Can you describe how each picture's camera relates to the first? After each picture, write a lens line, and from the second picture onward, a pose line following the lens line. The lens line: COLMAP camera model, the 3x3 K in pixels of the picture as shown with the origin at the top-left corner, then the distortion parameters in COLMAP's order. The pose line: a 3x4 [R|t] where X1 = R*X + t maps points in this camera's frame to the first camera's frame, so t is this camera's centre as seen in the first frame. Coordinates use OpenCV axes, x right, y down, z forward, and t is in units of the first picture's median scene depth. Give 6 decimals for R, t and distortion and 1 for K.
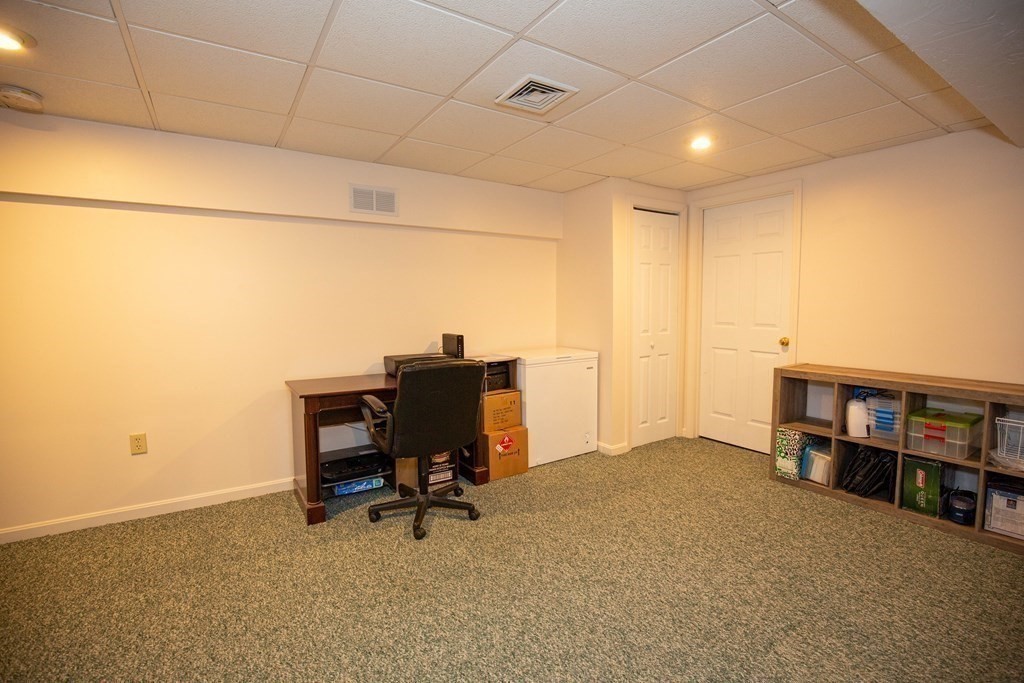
lens RADIAL K [[468.6, 0, 516.8], [0, 468.6, 341.0], [0, 0, 1]] dist [-0.030756, 0.003527]
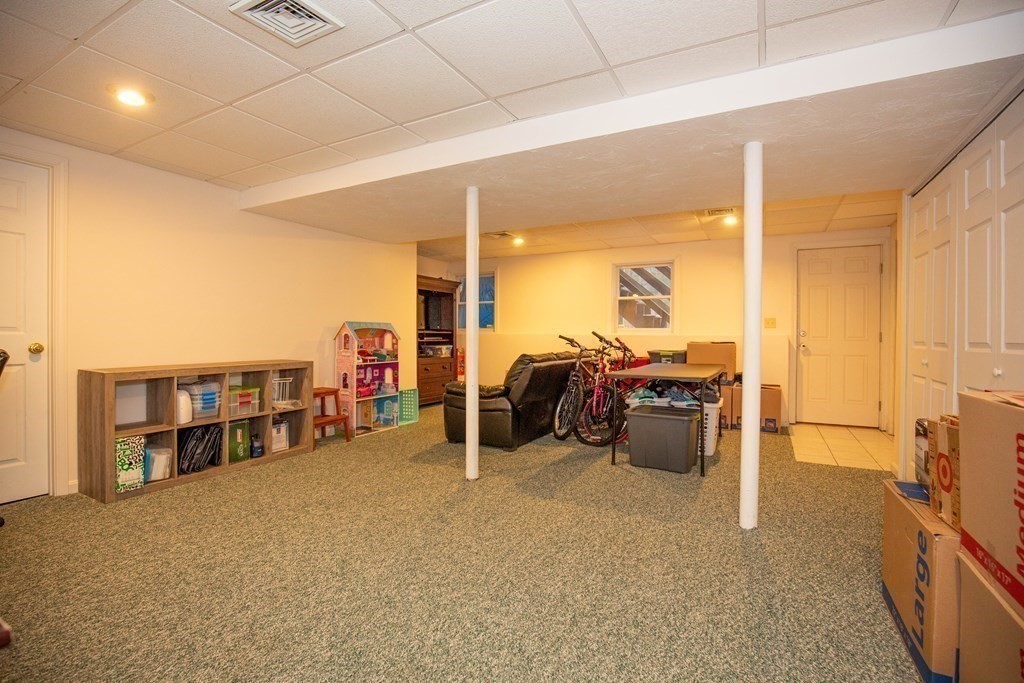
lens RADIAL K [[468.6, 0, 516.0], [0, 468.6, 337.0], [0, 0, 1]] dist [-0.030756, 0.003527]
pose [[-0.471884, -0.002208, 0.881658, -0.696382], [0.071880, 0.996572, 0.040968, 0.012630], [-0.878726, 0.082706, -0.470107, 0.882801]]
